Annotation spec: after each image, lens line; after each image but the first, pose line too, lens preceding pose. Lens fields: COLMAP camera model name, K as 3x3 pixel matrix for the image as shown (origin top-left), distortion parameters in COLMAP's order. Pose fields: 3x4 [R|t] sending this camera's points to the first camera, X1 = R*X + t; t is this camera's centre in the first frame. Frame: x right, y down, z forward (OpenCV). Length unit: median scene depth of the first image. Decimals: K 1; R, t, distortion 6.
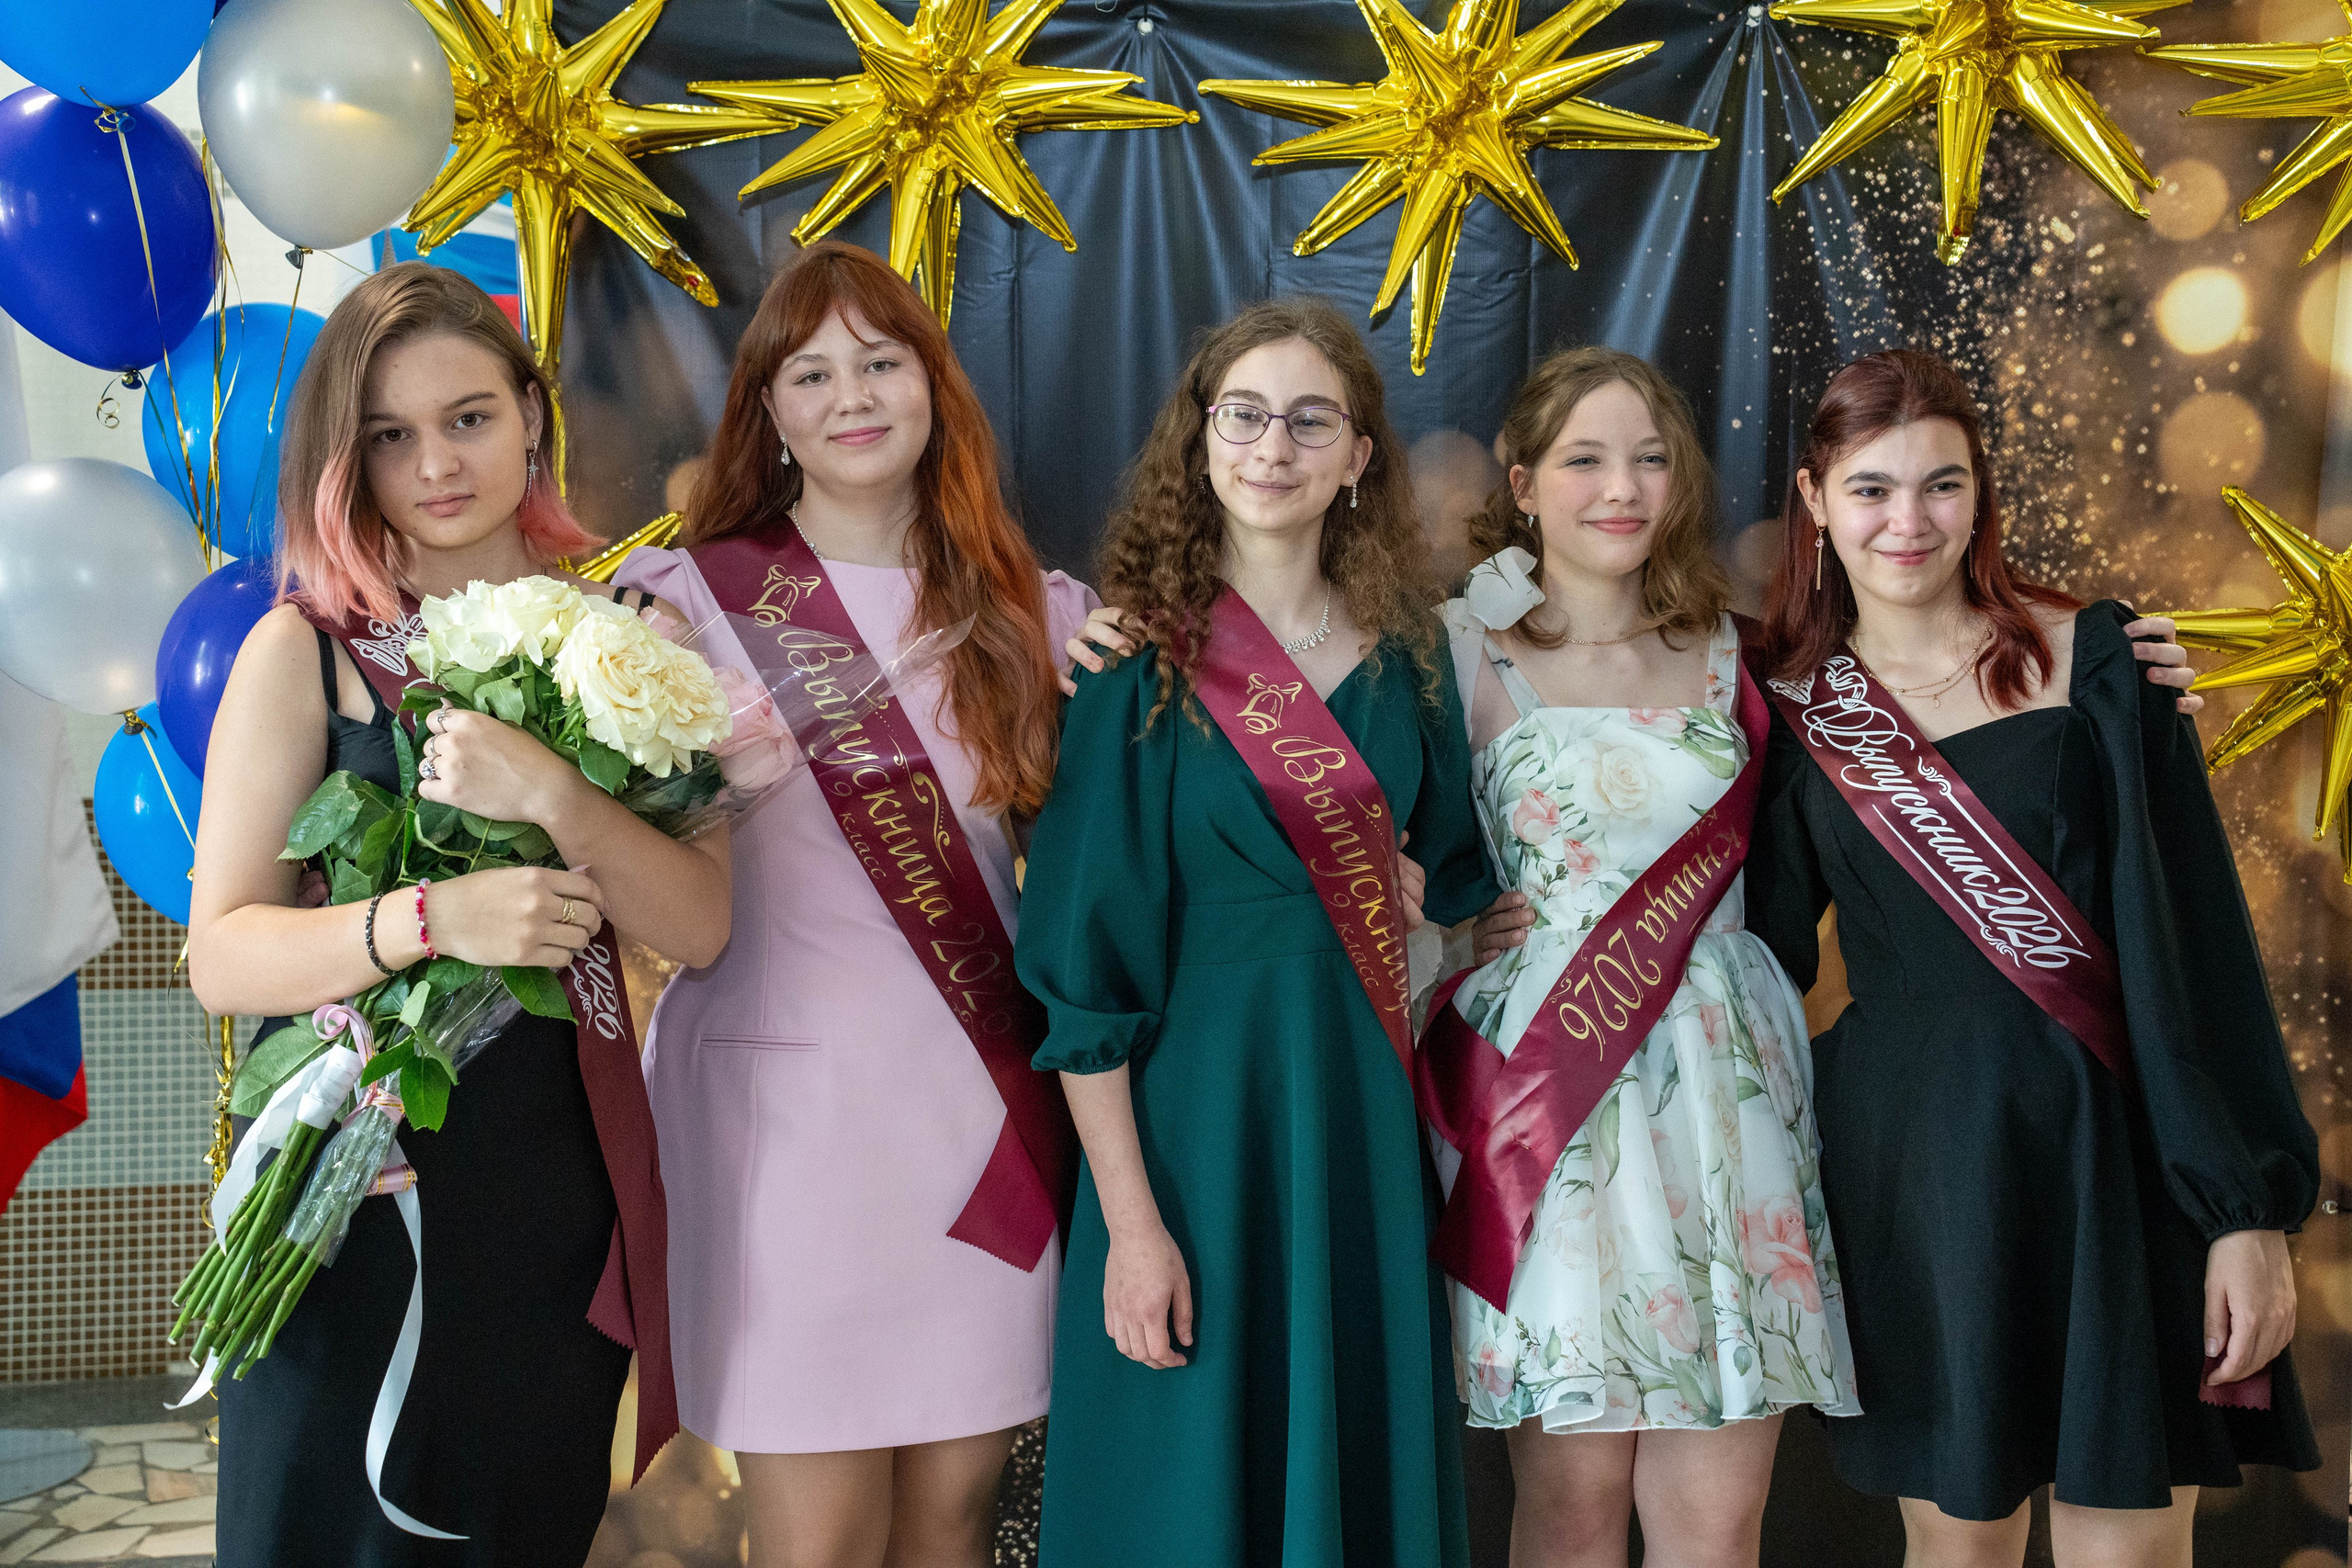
lens RADIAL K [[3045.4, 0, 1170.1], [0, 3045.4, 777.3], [0, 0, 1]] dist [0.170313, 0.233749]
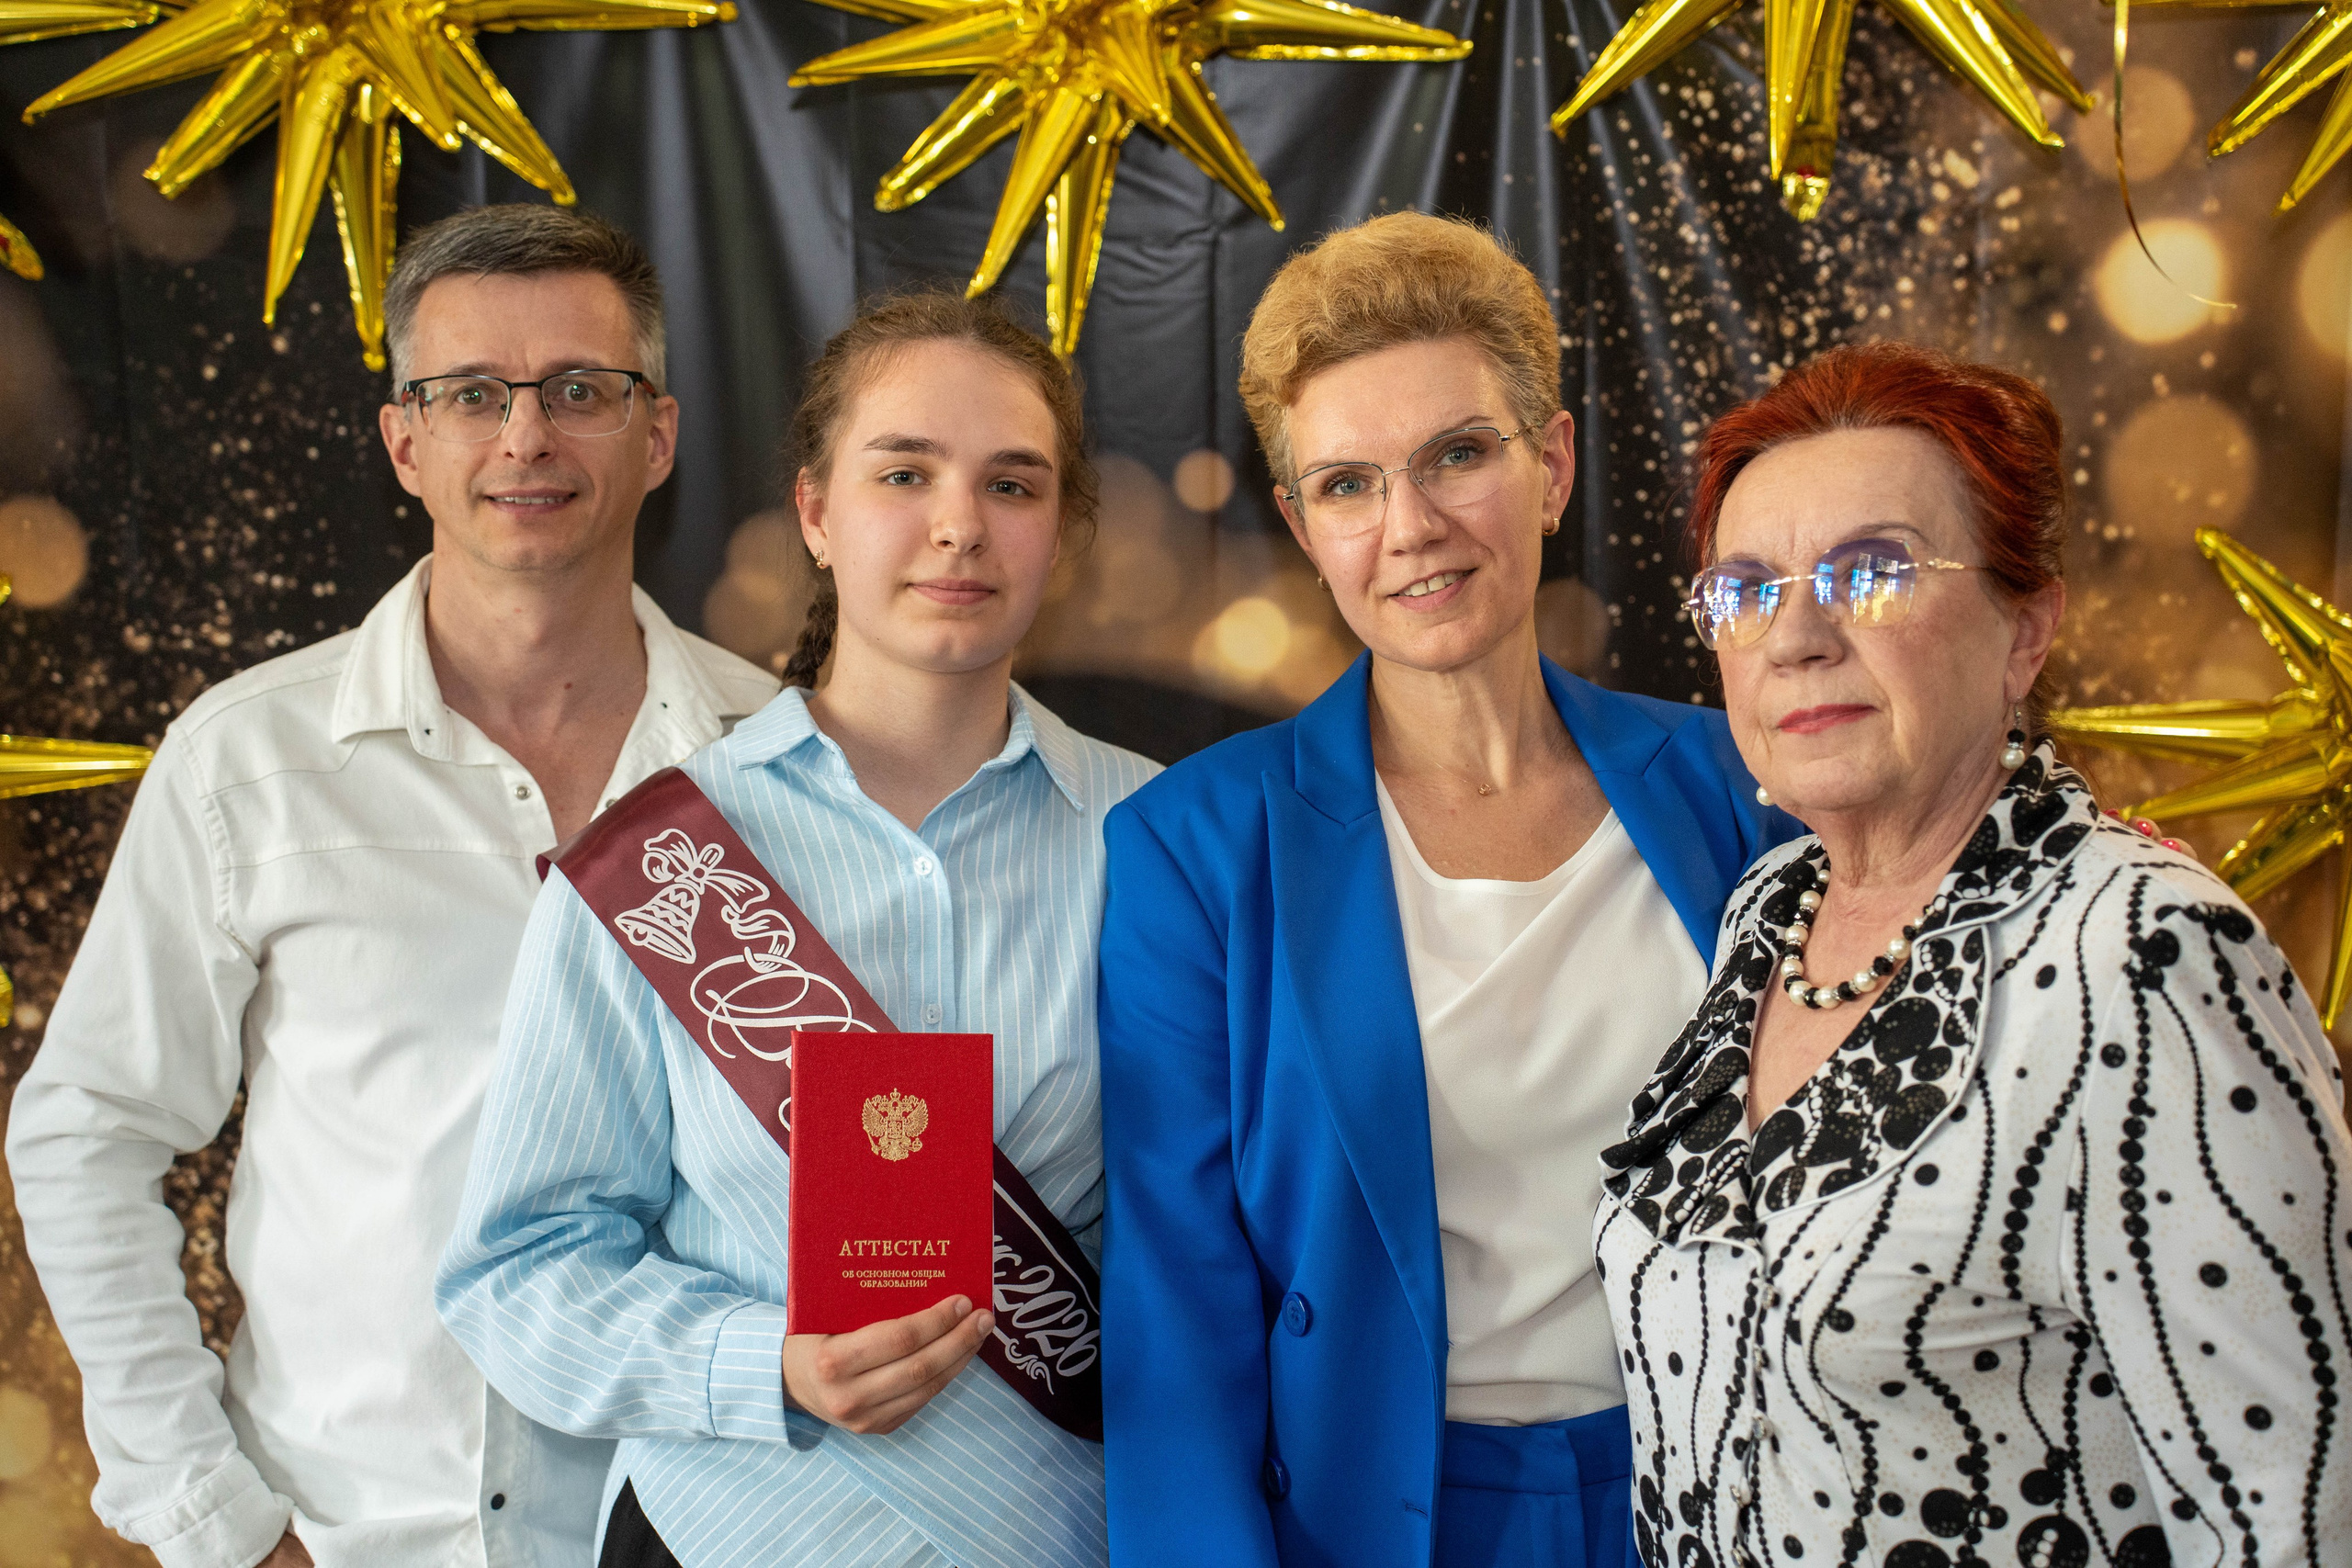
lens RADIAL K [[3821.2, 0, 1172.7], [0, 3821.2, 784.3], [0, 0, 1]] dist [0.346292, 0.267685]
pose [[0.999938, -0.007863, -0.007912, 0.113663], [0.007654, 0.999630, -0.026092, -0.014413], [0.008114, 0.026030, 0.999628, 0.114924]]
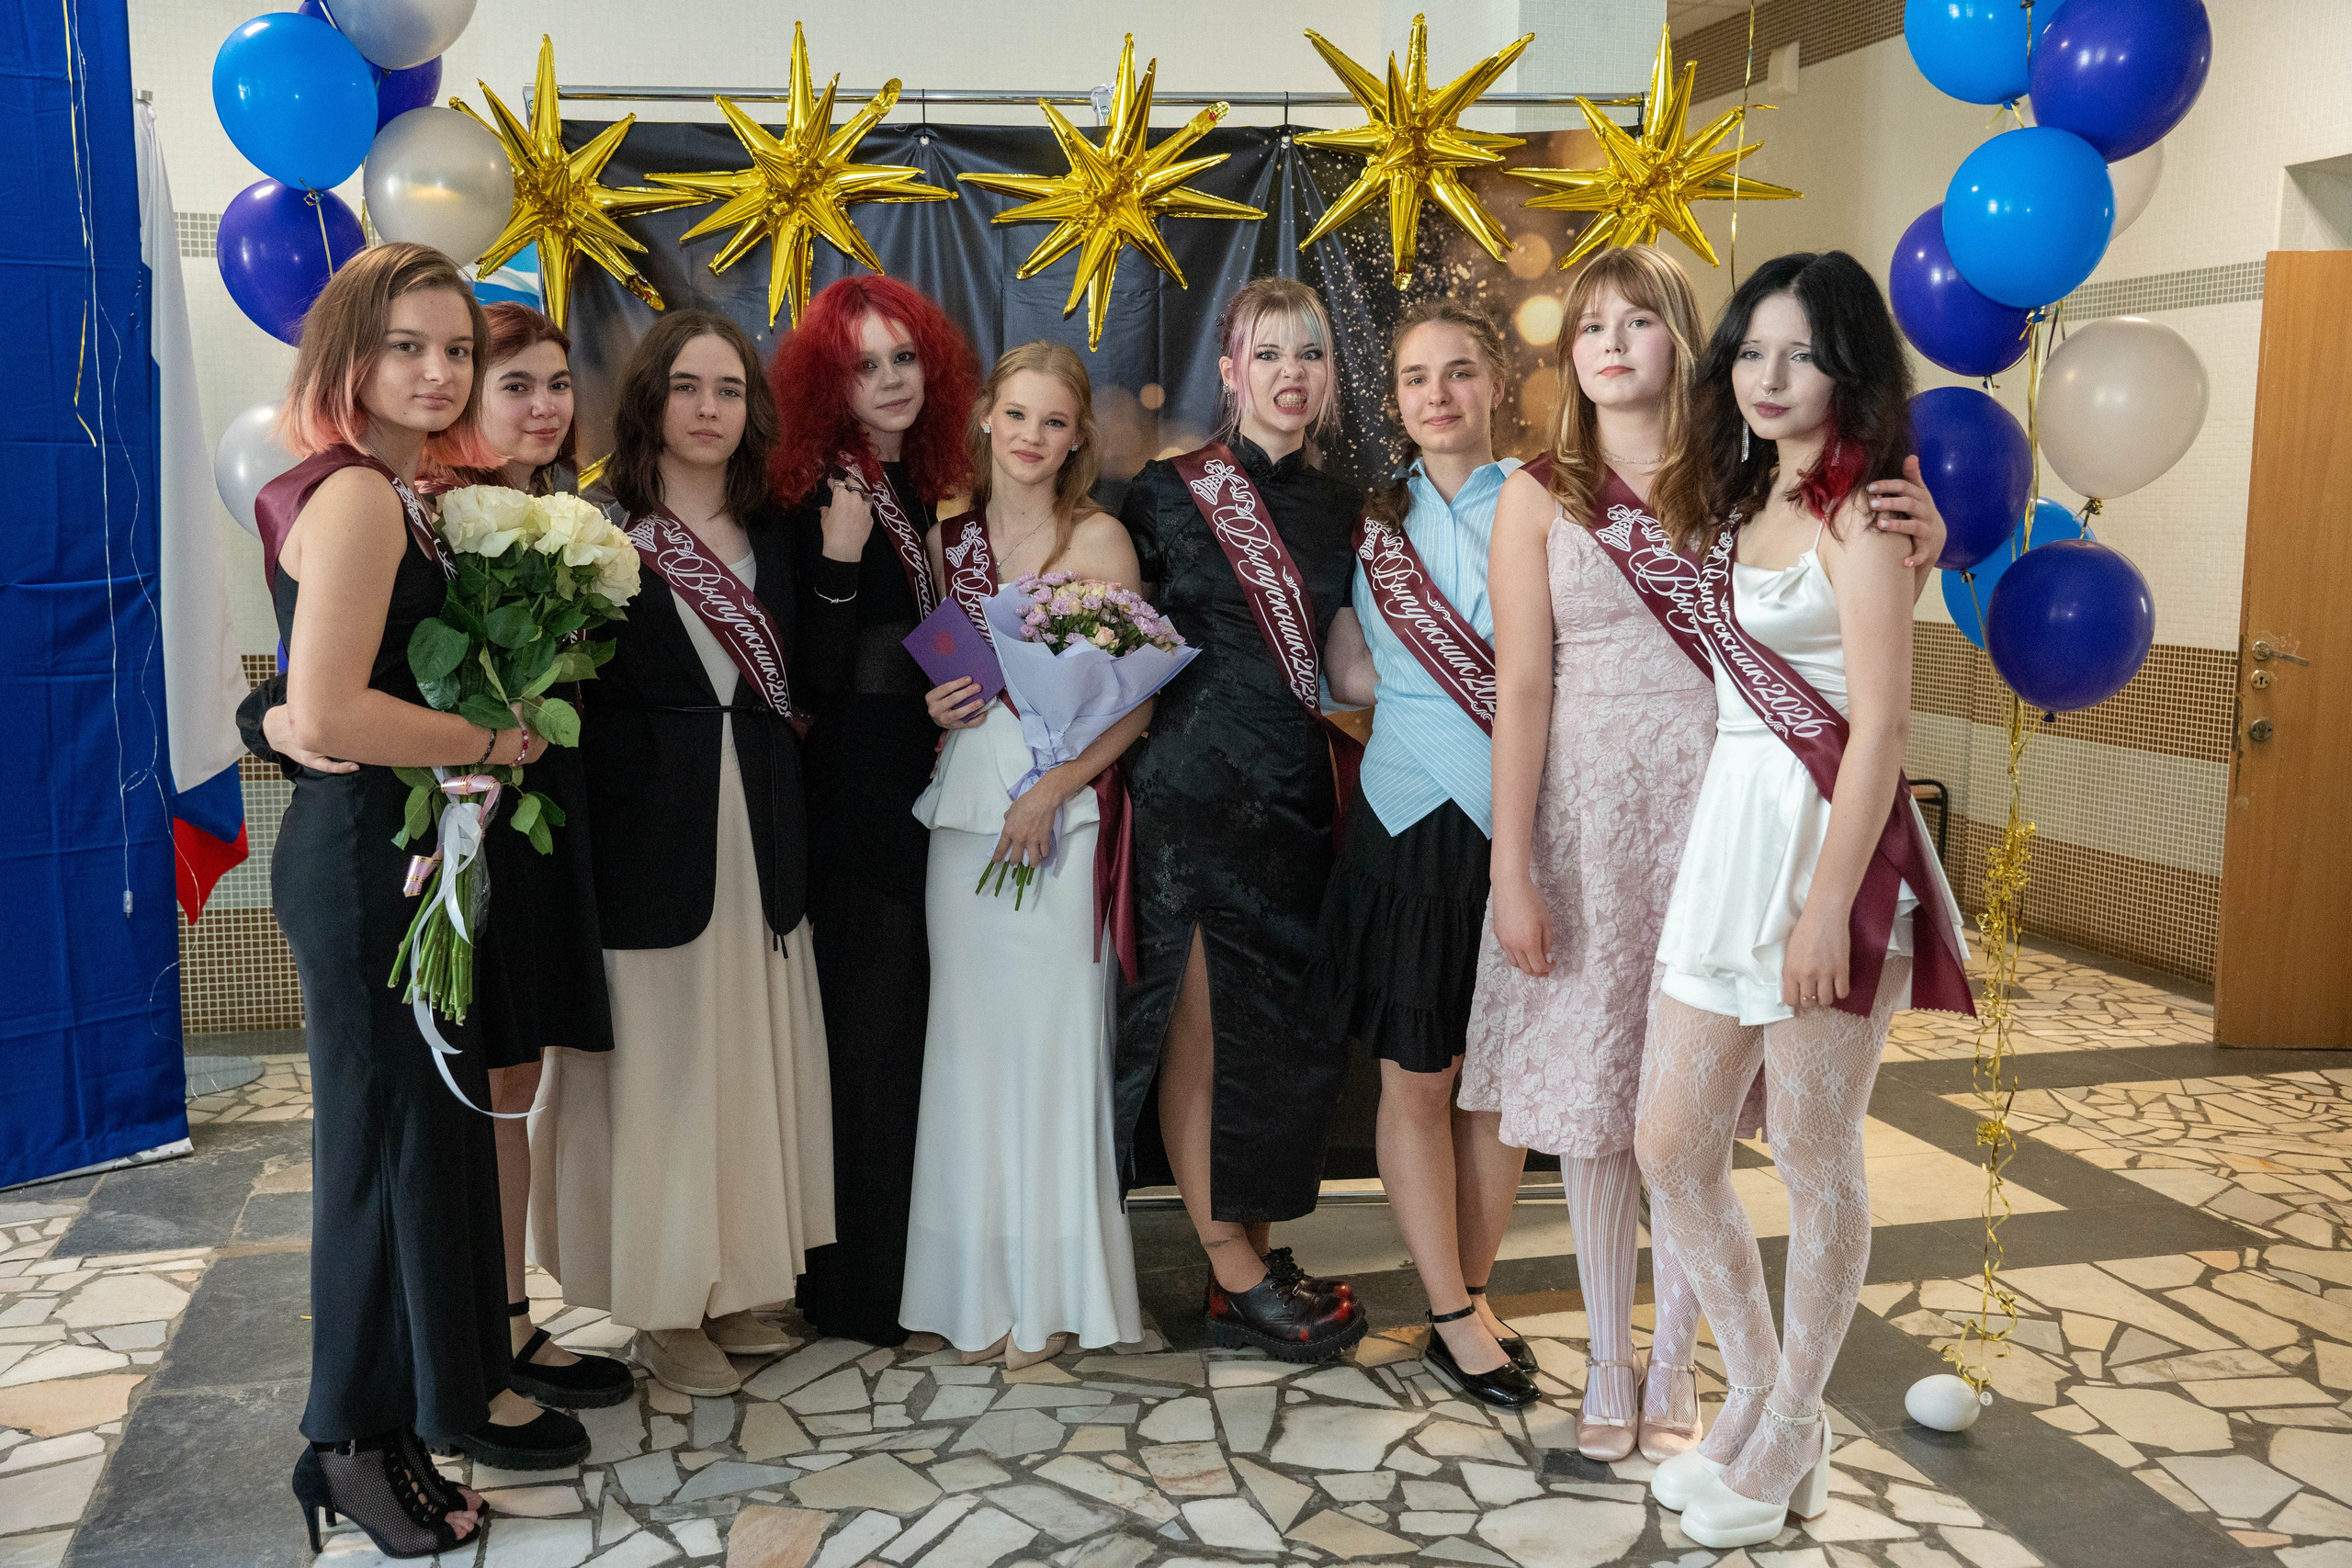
lens RADIAL K [[2214.4, 0, 1172.9], [0, 2214.4, 787.5], [0, 0, 1]] dist [-0.034002, 0.126426]
pose [[0.993948, -0.020028, 0.108011, -0.010467], [0.016283, 0.999239, 0.035449, 0.063163], [-0.108638, -0.033476, 0.993518, -0.205613]]
